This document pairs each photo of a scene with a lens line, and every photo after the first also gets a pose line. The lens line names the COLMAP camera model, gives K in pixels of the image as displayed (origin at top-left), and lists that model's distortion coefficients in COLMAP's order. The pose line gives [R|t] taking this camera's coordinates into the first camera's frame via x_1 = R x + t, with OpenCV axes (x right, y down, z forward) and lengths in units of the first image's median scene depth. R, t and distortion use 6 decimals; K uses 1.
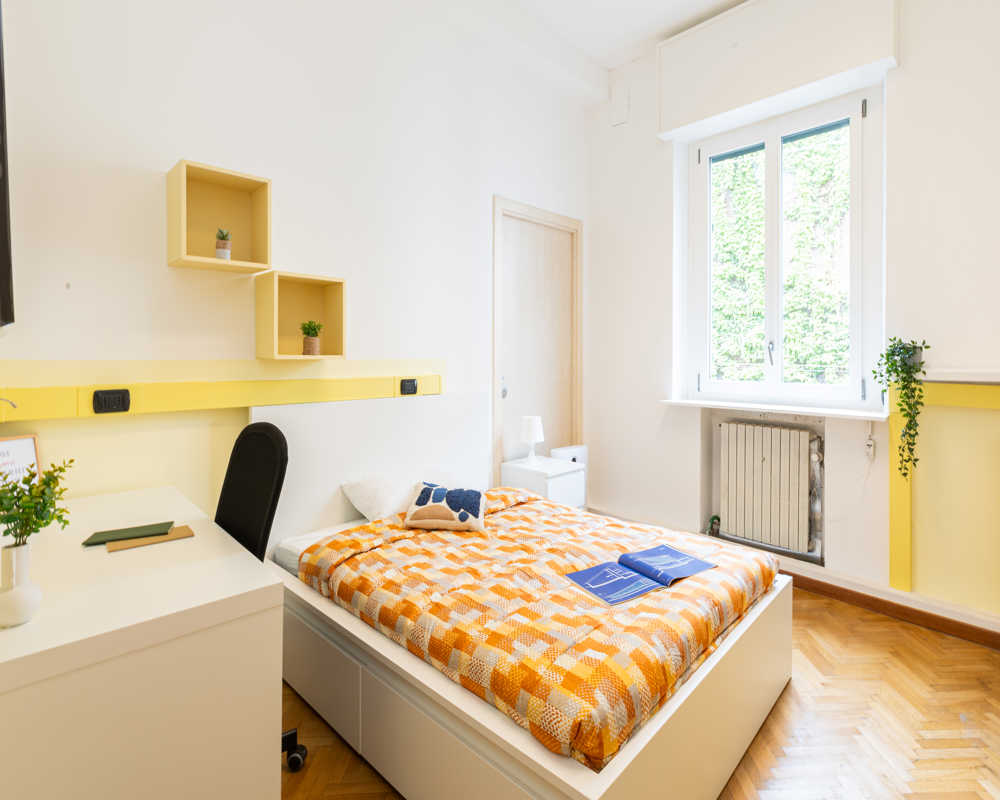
lens RADIAL K [[511.9, 0, 568.2], [0, 511.9, 356.6], [0, 0, 1]] dist [0.001410, 0.000295]
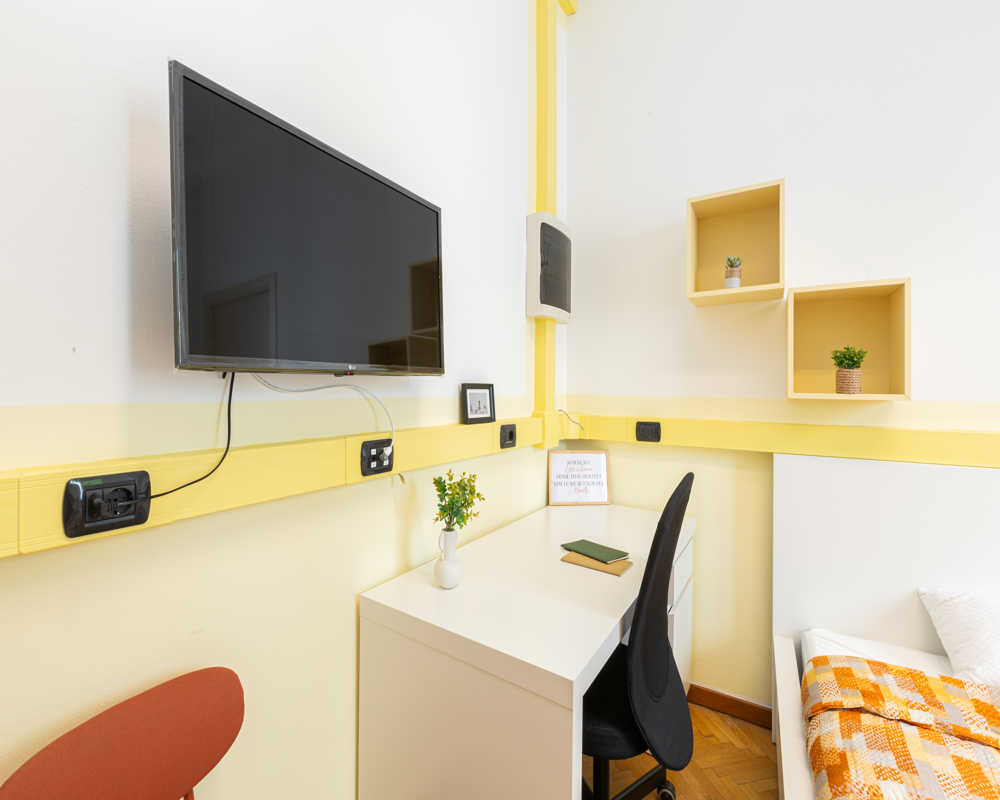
lens RADIAL K [[450.1, 0, 487.1], [0, 450.1, 388.2], [0, 0, 1]] dist [-0.001448, 0.000492]
pose [[0.146293, -0.004762, -0.989230, 0.047602], [-0.009733, 0.999933, -0.006252, -0.001252], [0.989193, 0.010543, 0.146237, 0.340812]]
